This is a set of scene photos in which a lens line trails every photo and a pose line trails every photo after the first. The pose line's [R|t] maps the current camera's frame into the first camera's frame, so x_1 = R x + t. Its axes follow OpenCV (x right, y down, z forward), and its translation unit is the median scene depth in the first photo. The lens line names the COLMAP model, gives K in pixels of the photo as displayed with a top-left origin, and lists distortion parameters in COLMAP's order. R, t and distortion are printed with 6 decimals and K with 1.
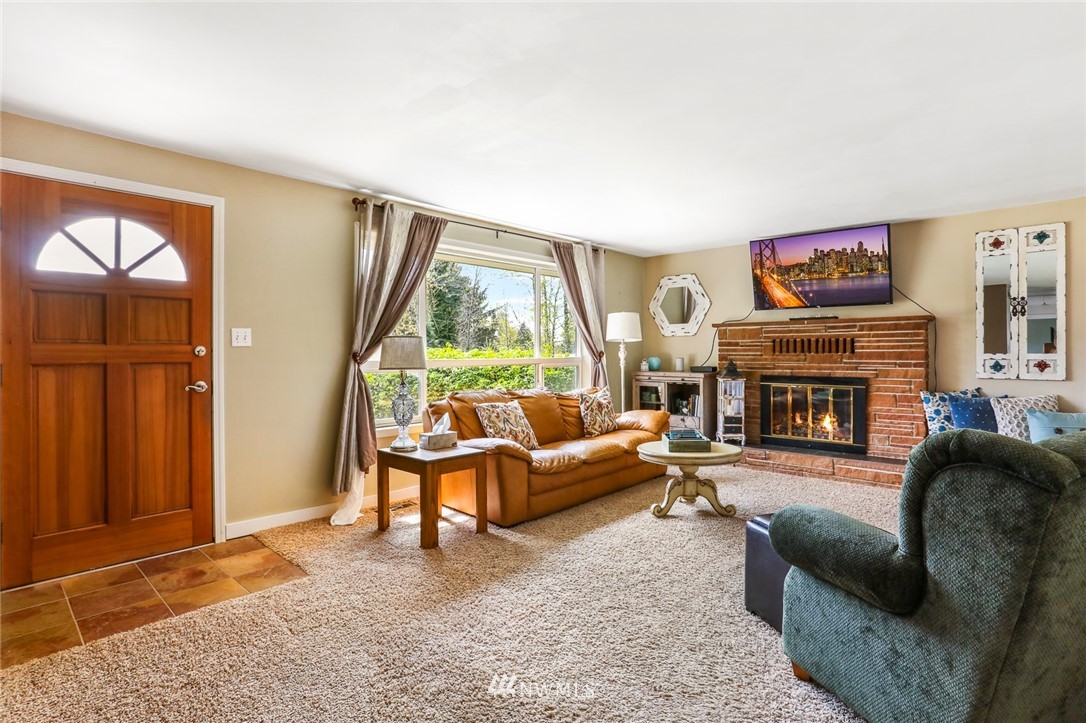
lens RADIAL K [[541.6, 0, 545.1], [0, 541.6, 357.1], [0, 0, 1]] dist [-0.010787, 0.003919]
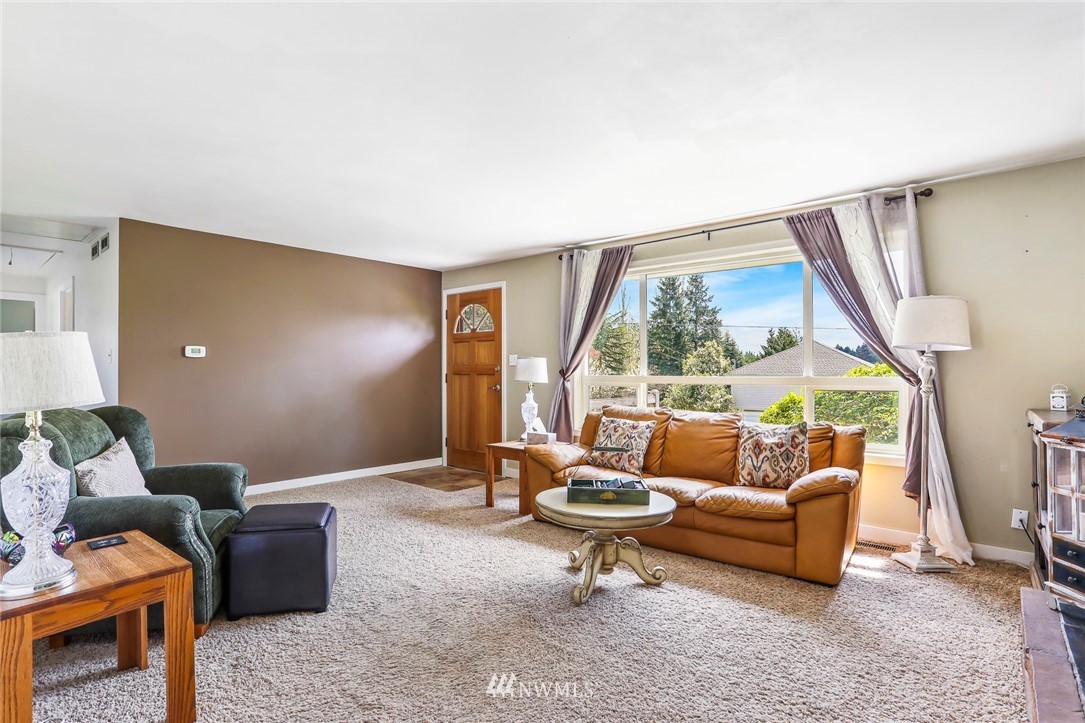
lens RADIAL K [[541.1, 0, 544.0], [0, 541.1, 367.8], [0, 0, 1]] dist [-0.010787, 0.003919]
pose [[0.060519, -0.001990, -0.998165, 0.866581], [-0.010089, 0.999946, -0.002606, -0.006102], [0.998116, 0.010228, 0.060496, 0.758600]]
